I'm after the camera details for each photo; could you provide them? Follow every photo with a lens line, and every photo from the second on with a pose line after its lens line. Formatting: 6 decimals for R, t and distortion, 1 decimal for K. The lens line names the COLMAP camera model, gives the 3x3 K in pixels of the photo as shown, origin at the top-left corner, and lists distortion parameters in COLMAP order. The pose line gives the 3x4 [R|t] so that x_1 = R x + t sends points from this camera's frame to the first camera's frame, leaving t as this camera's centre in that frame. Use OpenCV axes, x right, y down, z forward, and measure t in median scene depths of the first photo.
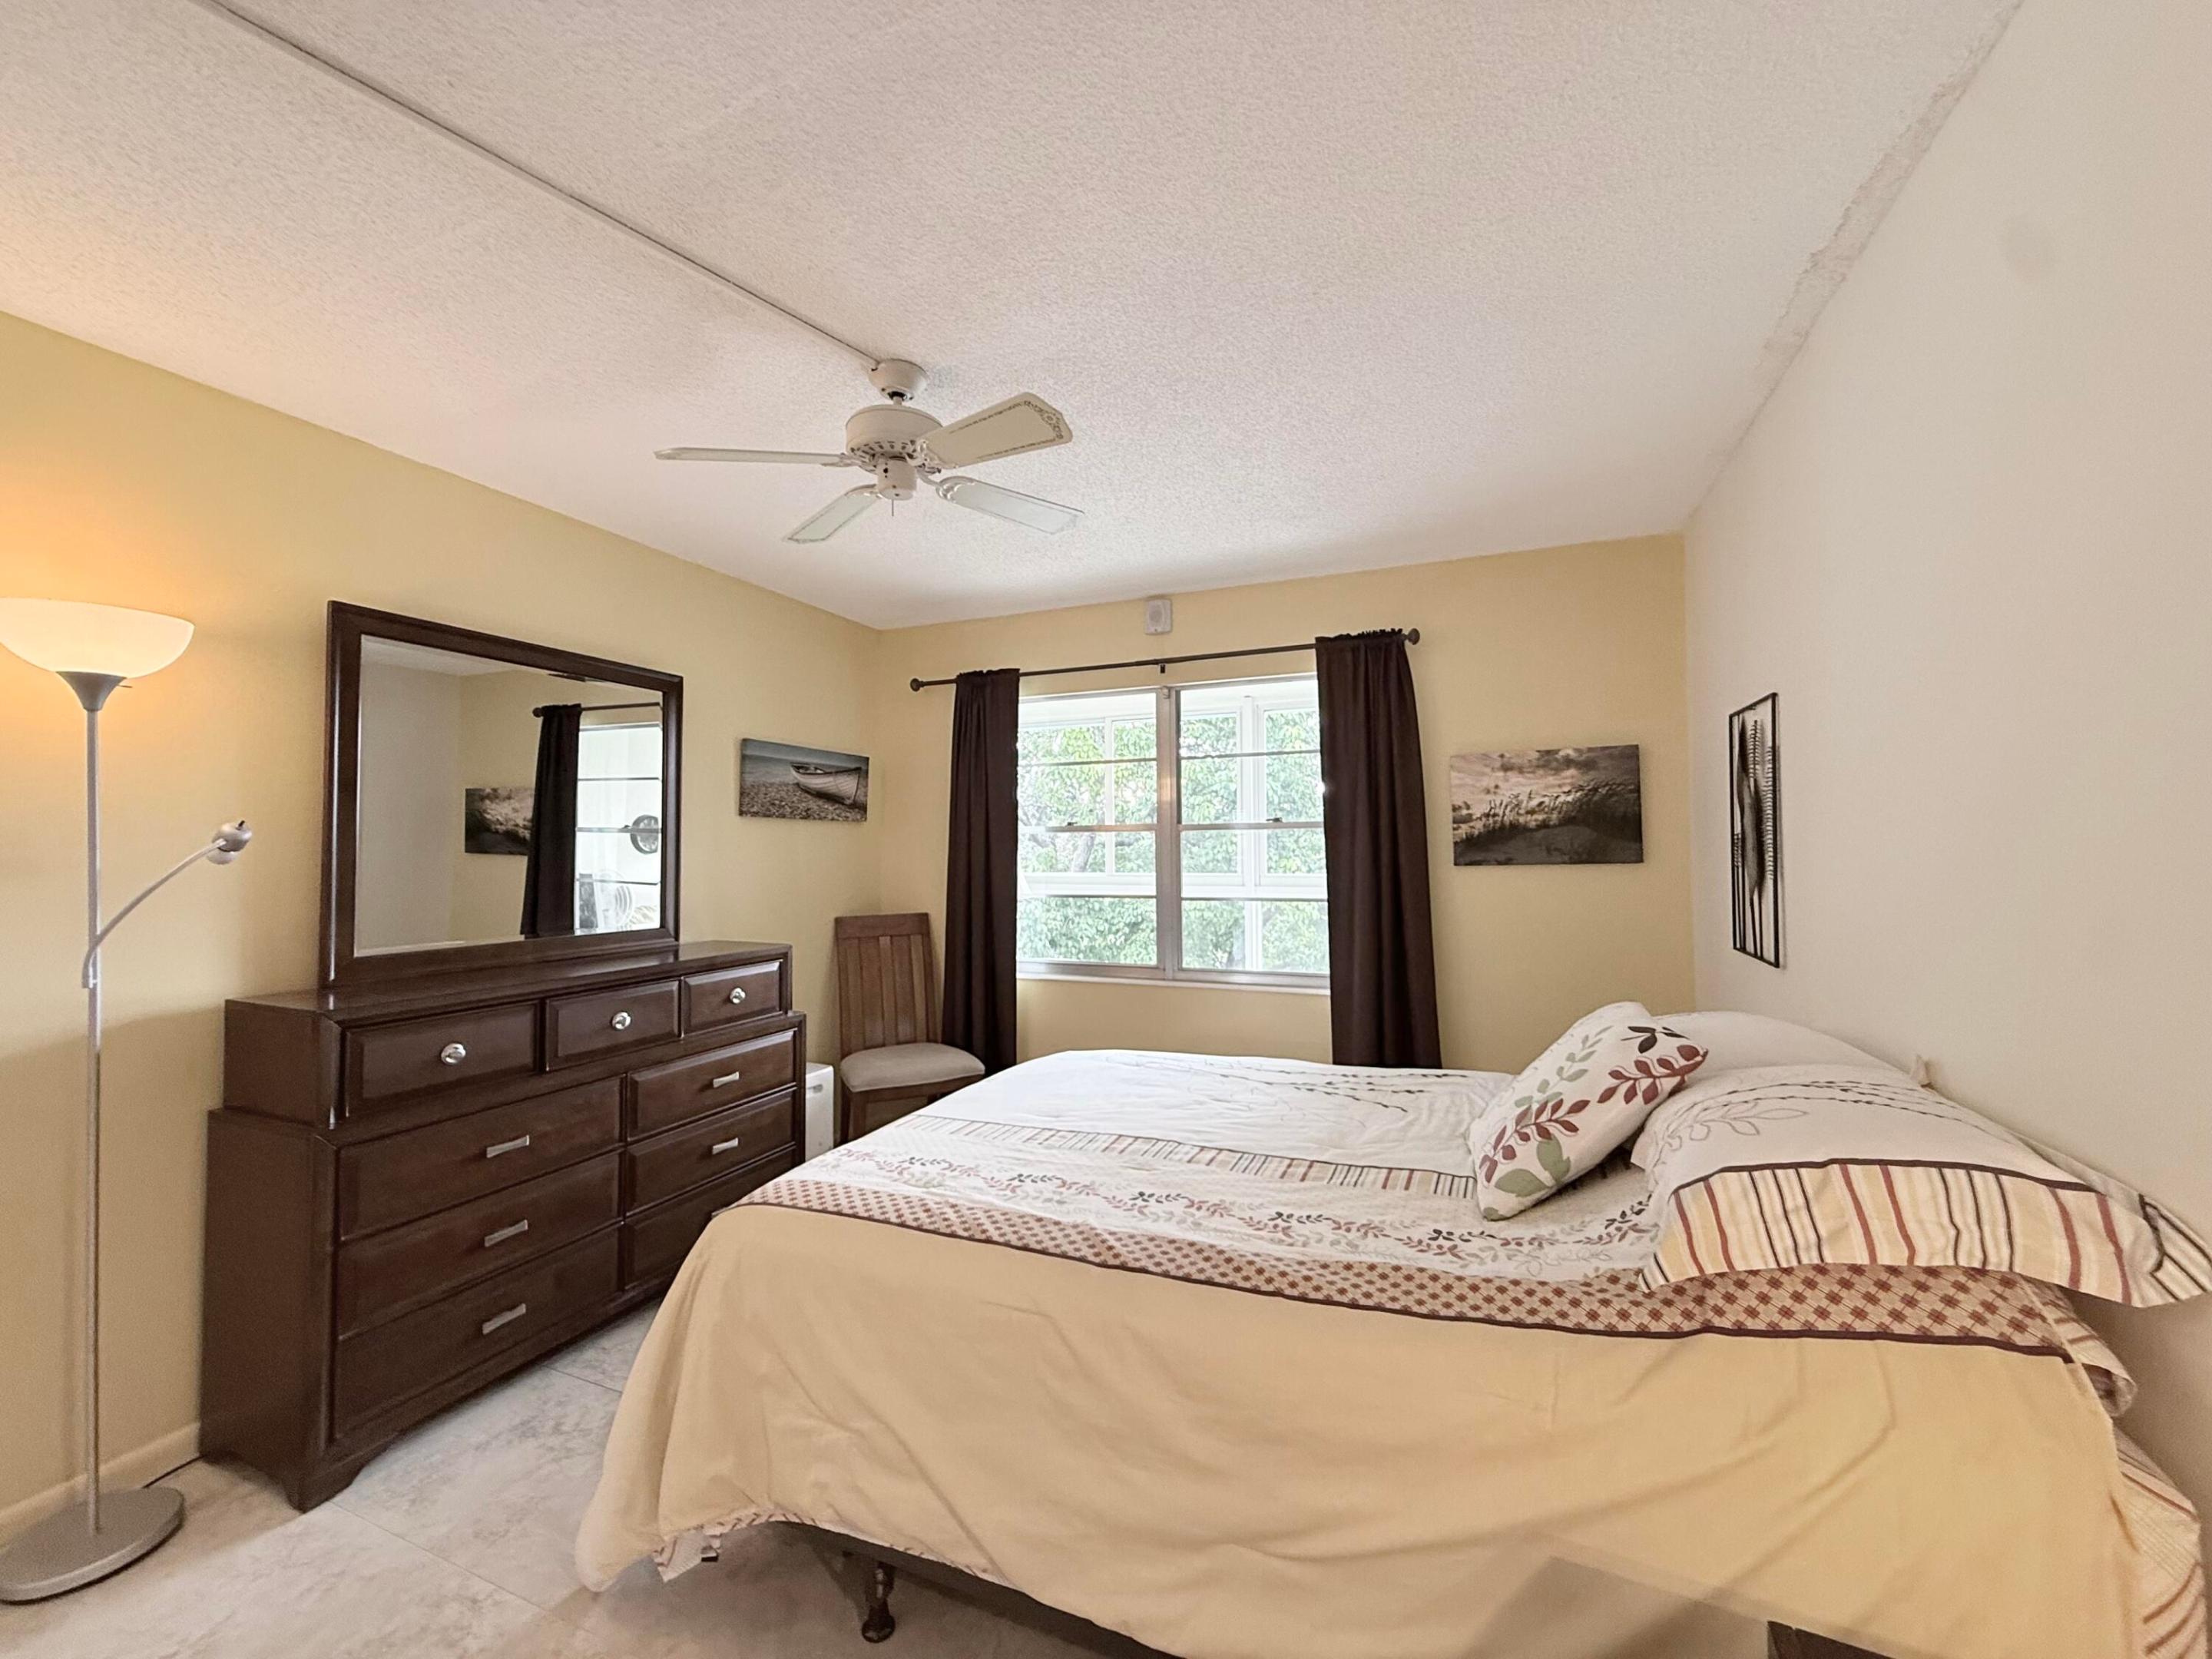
lens RADIAL K [[884.0, 0, 1096.9], [0, 884.0, 827.6], [0, 0, 1]] dist [-0.000539, 0.000343]
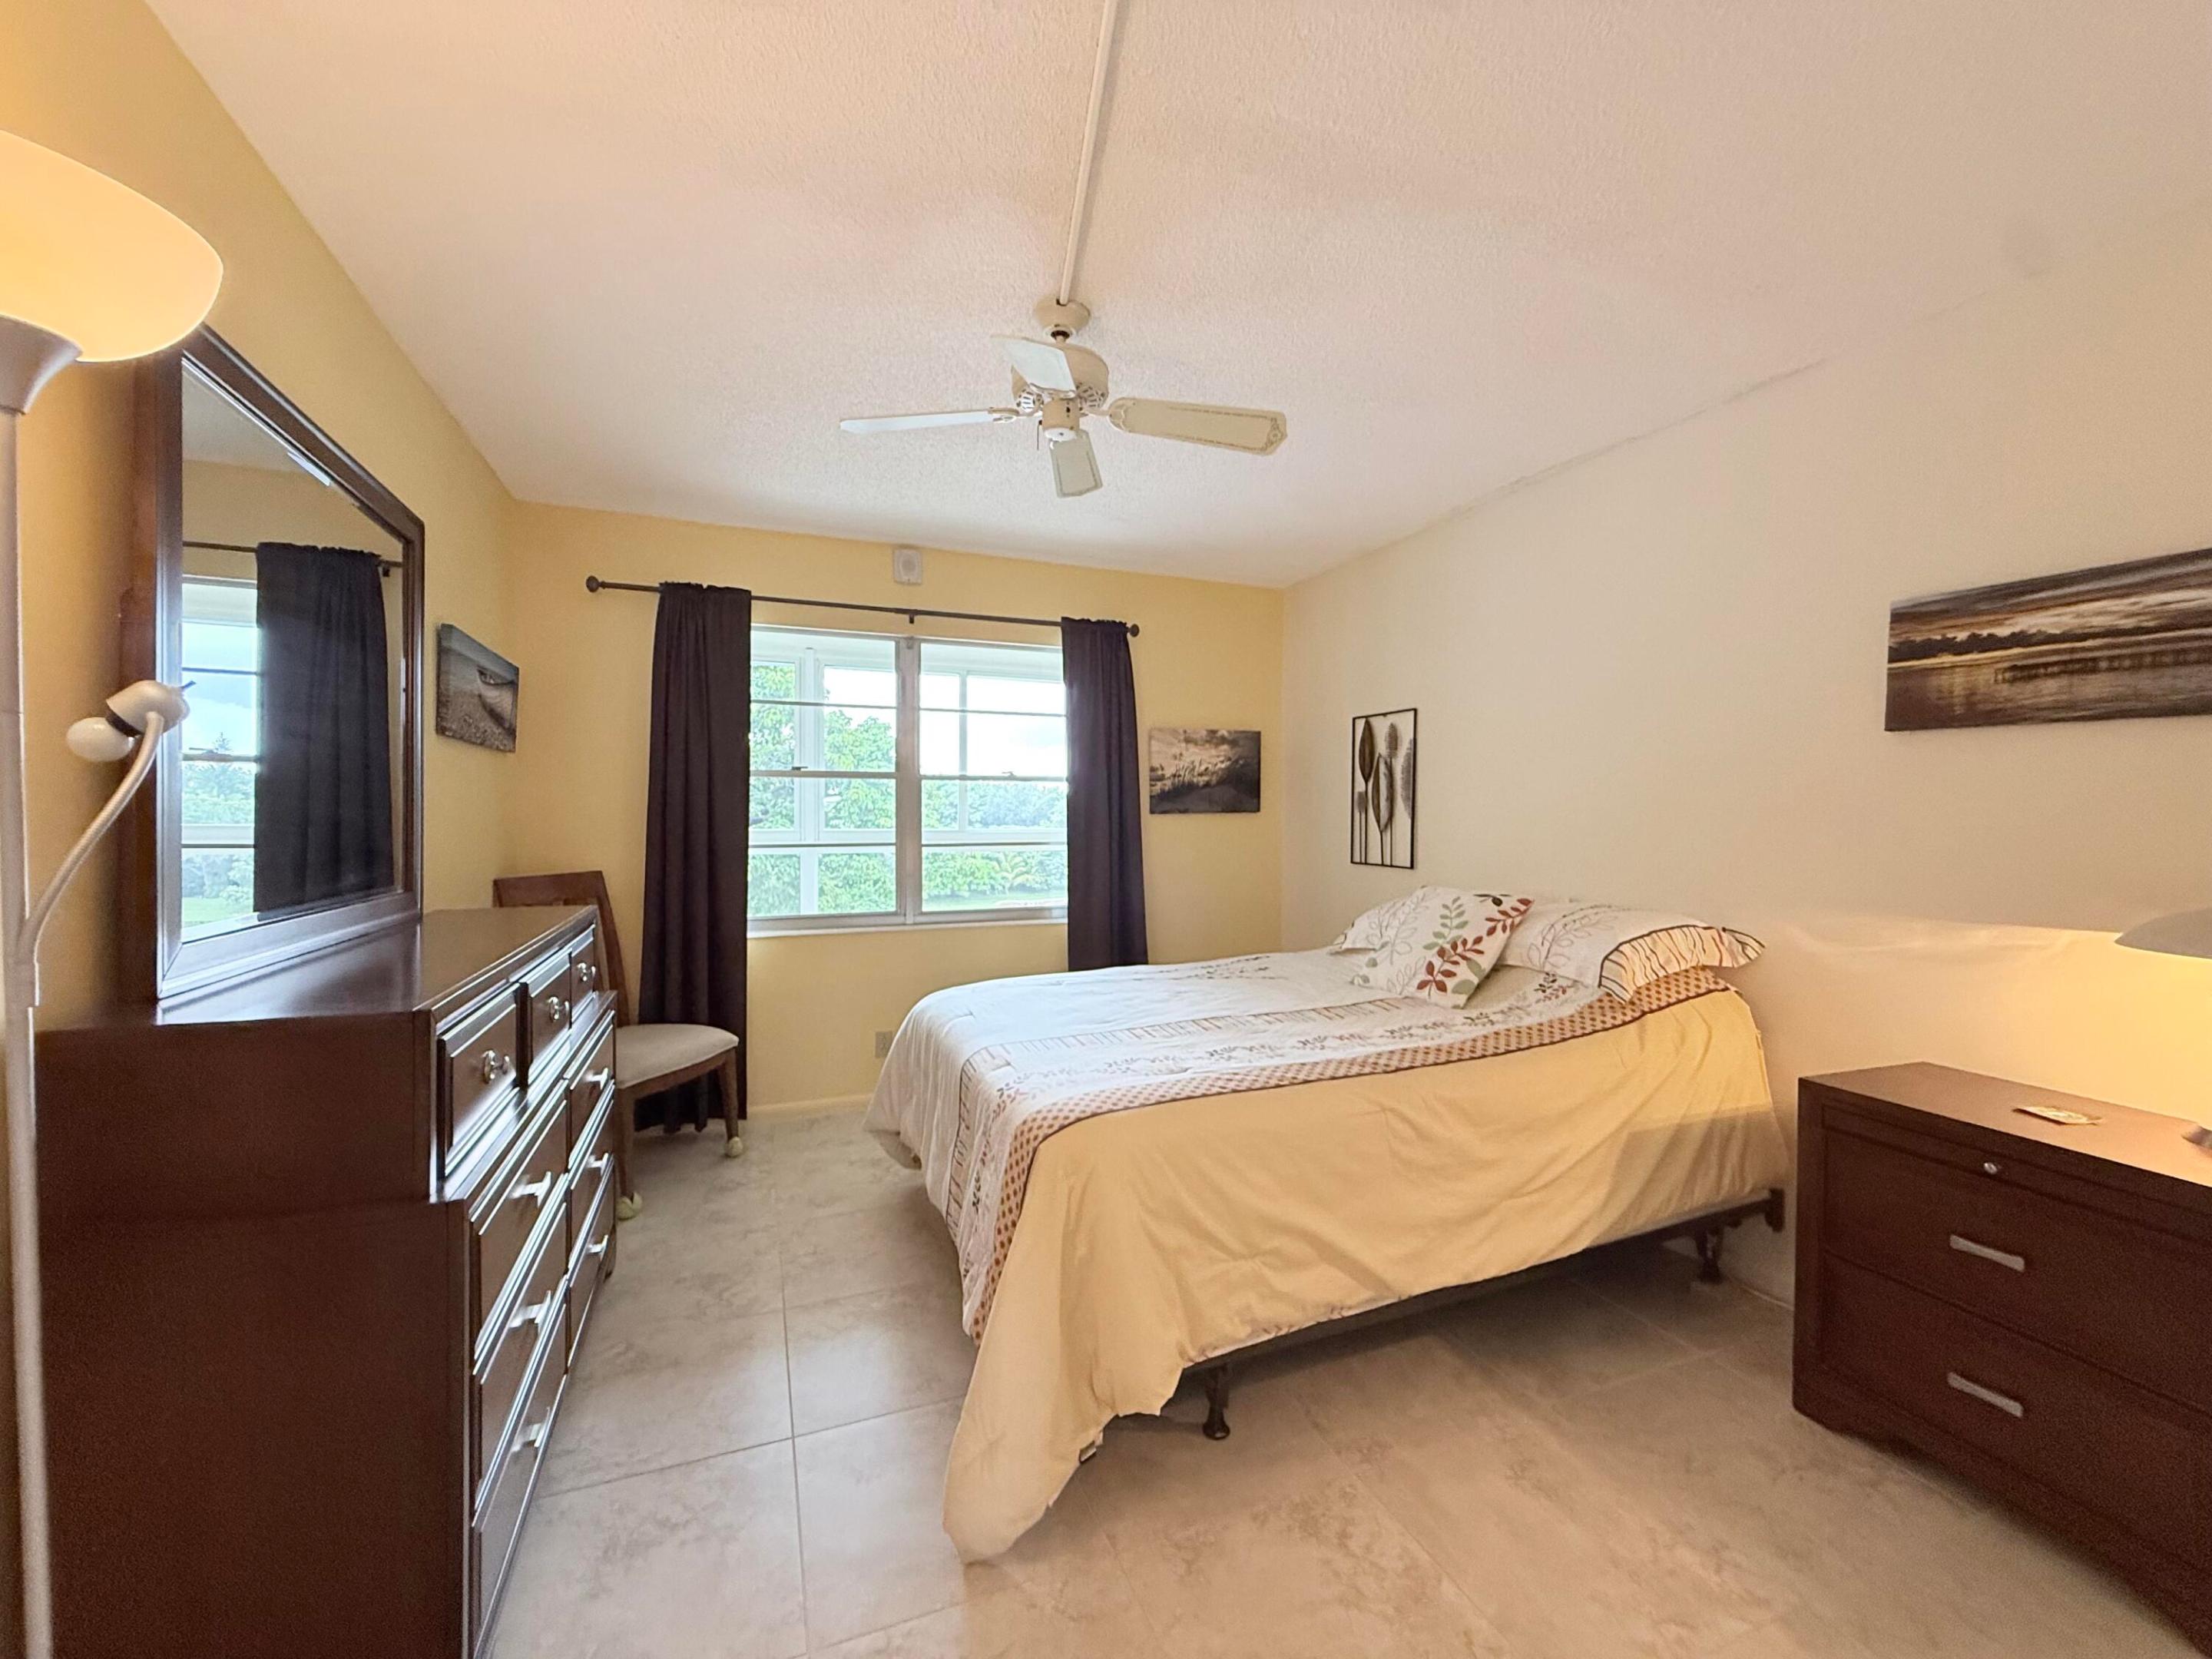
lens RADIAL K [[884.0, 0, 1096.9], [0, 884.0, 827.6], [0, 0, 1]] dist [-0.000539, 0.000343]
pose [[0.709536, -0.000388, 0.704669, -0.588120], [-0.025501, 0.999331, 0.026227, 0.032746], [-0.704207, -0.036579, 0.709051, 0.146547]]
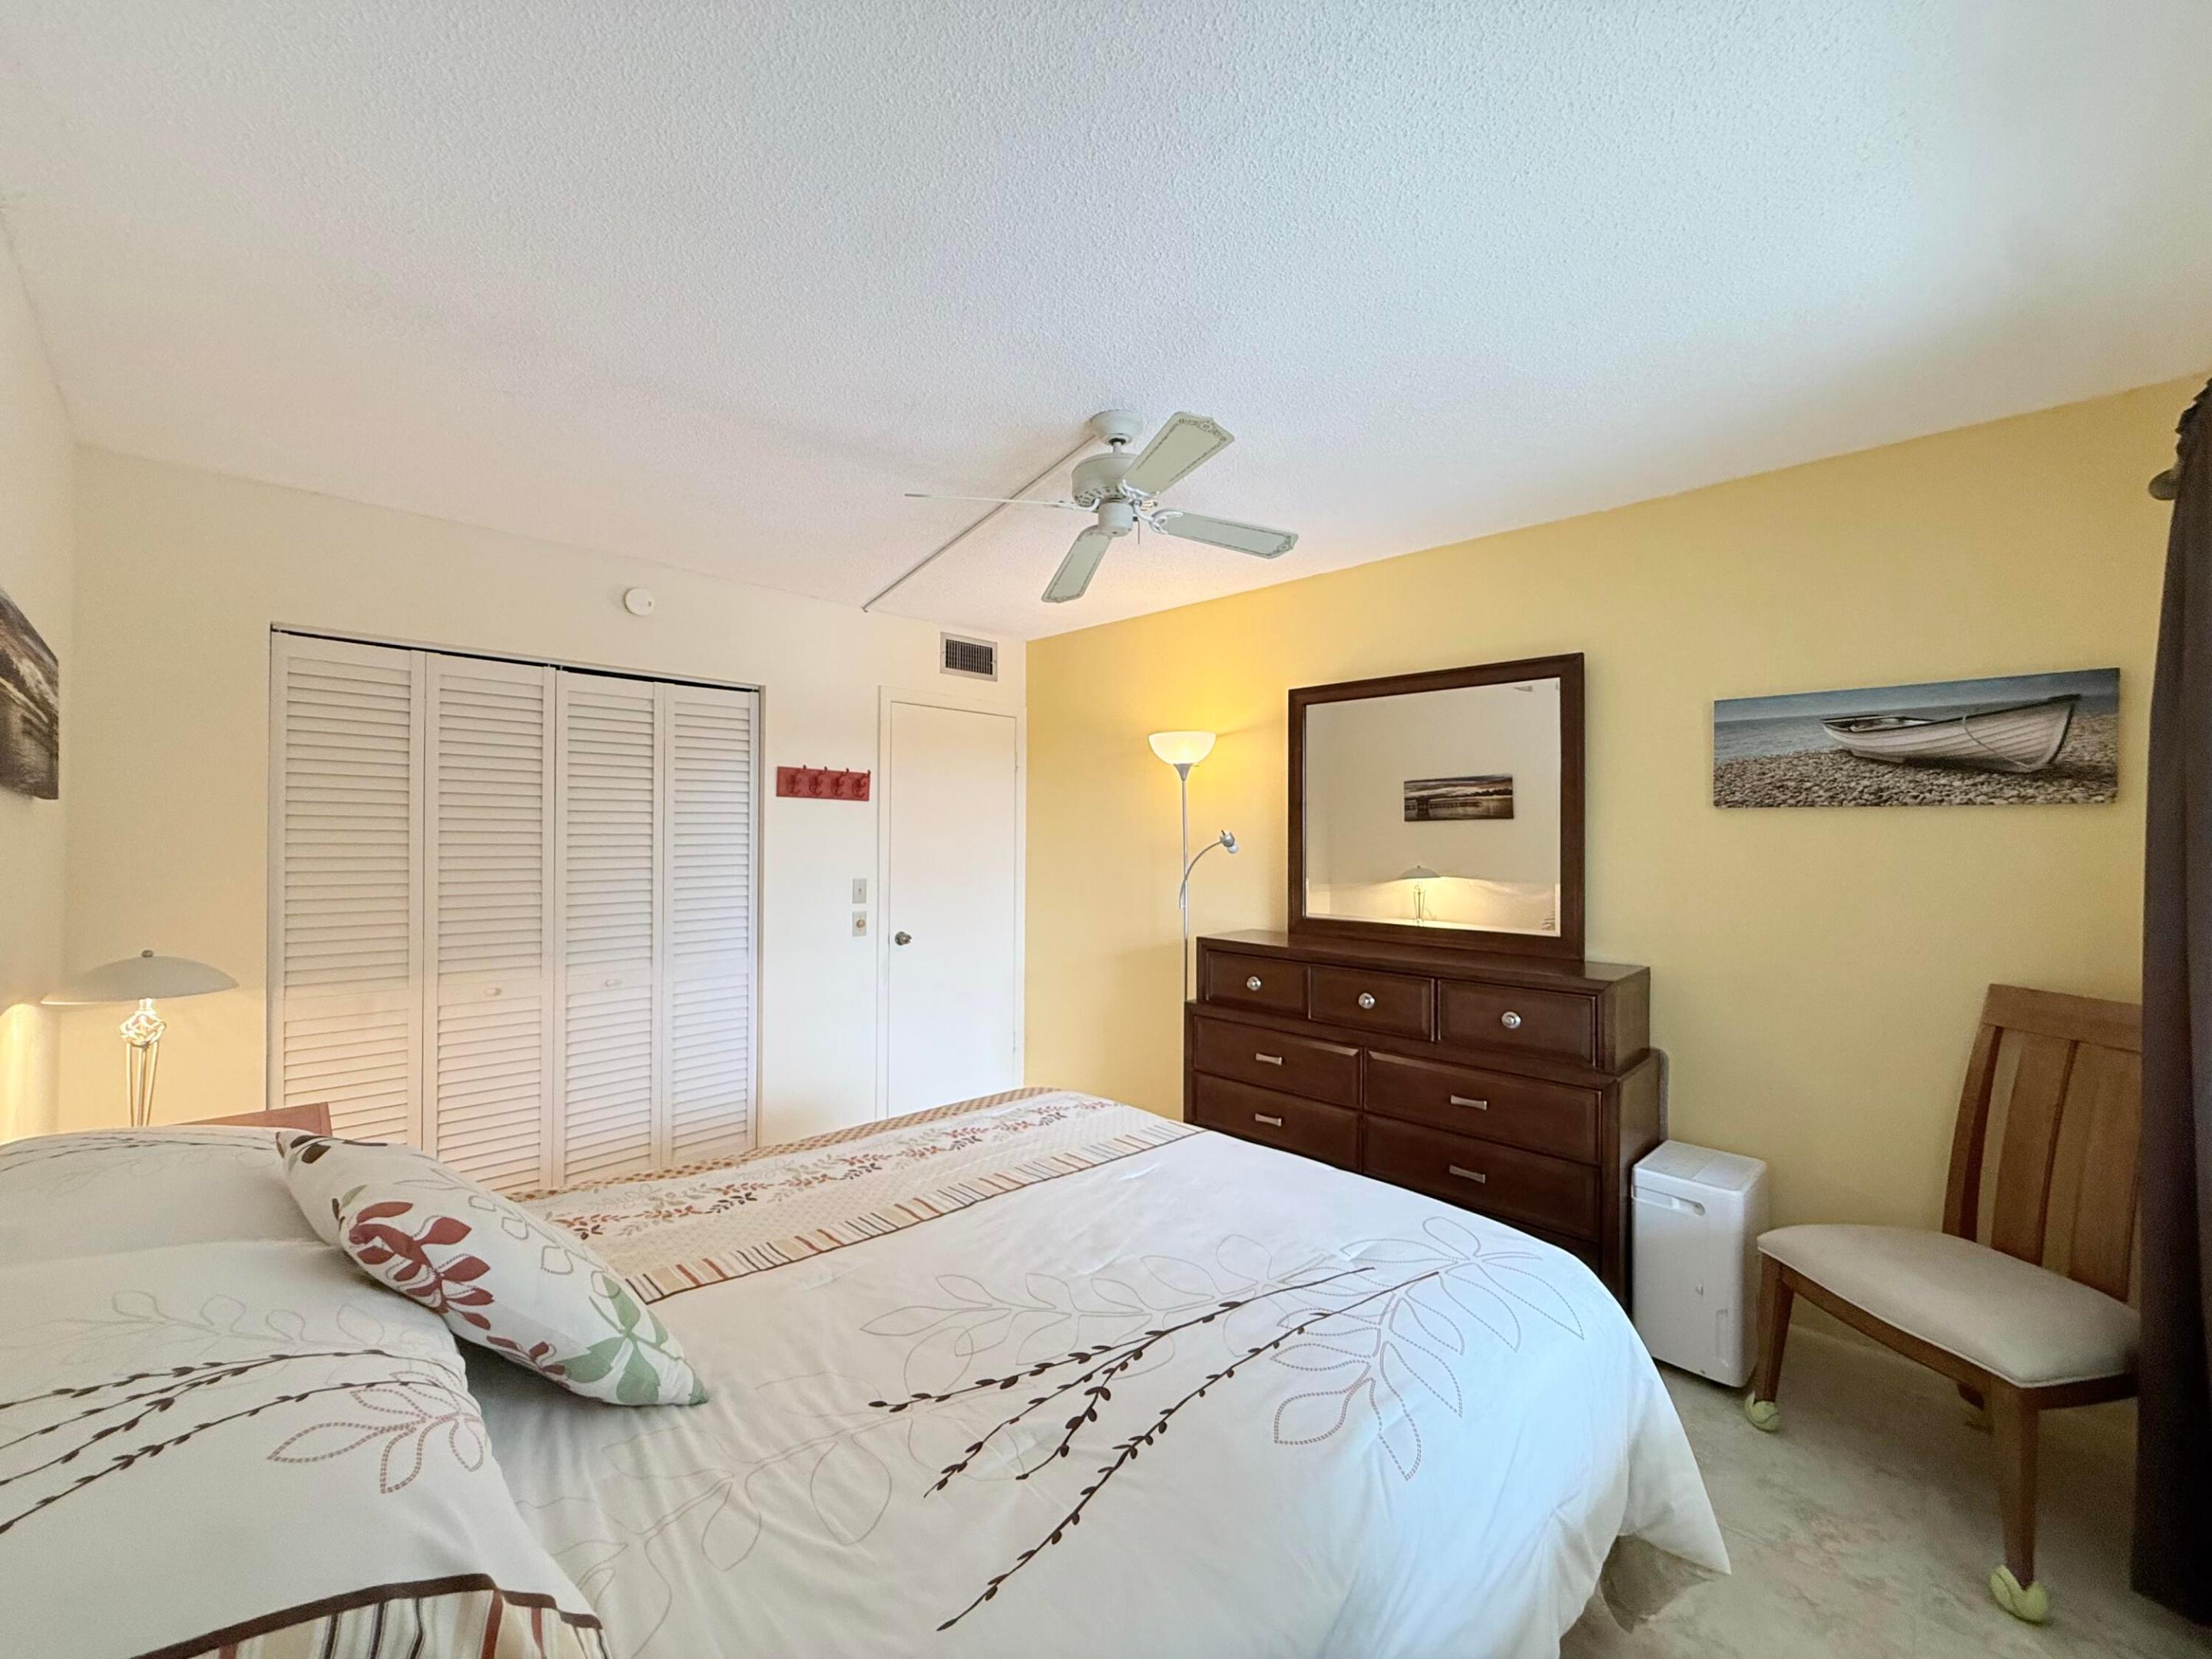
lens RADIAL K [[884.0, 0, 1096.9], [0, 884.0, 827.6], [0, 0, 1]] dist [-0.000539, 0.000343]
pose [[-0.368023, -0.005073, -0.929803, 0.518269], [0.019465, 0.999724, -0.013159, 0.003296], [0.929613, -0.022941, -0.367823, 0.882685]]
